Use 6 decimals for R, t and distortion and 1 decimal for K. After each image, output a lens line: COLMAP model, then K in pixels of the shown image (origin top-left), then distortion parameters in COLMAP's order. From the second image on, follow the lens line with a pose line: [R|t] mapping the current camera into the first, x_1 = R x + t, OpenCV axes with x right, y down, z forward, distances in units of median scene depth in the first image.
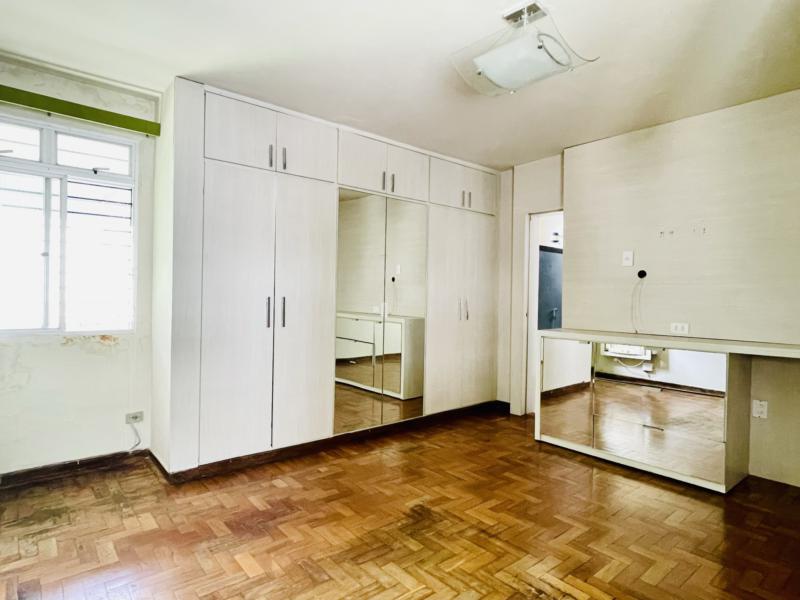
lens RADIAL K [[459.7, 0, 400.0], [0, 459.7, 300.0], [0, 0, 1]] dist [0.002353, 0.000135]
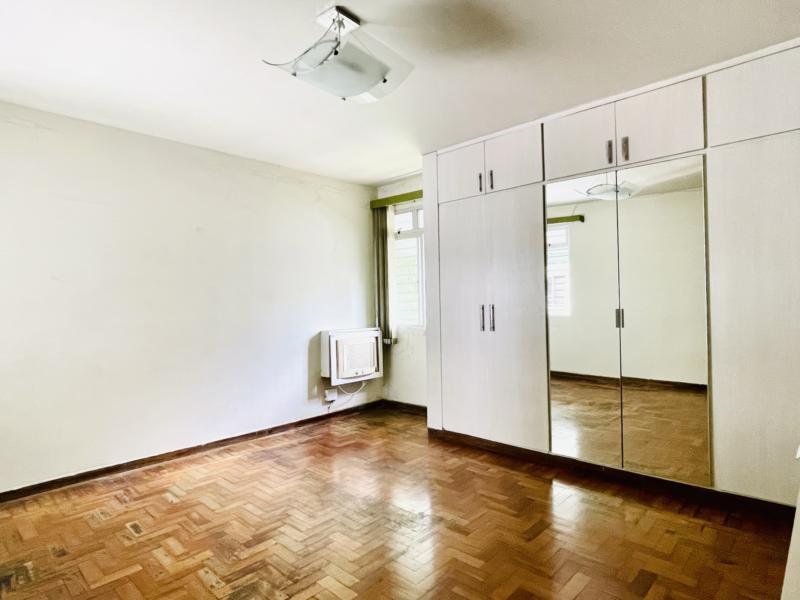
lens RADIAL K [[459.7, 0, 400.0], [0, 459.7, 300.0], [0, 0, 1]] dist [0.002353, 0.000135]
pose [[0.113294, -0.021202, -0.993335, 0.883258], [0.012663, 0.999722, -0.019894, 0.002042], [0.993481, -0.010325, 0.113531, 0.705504]]
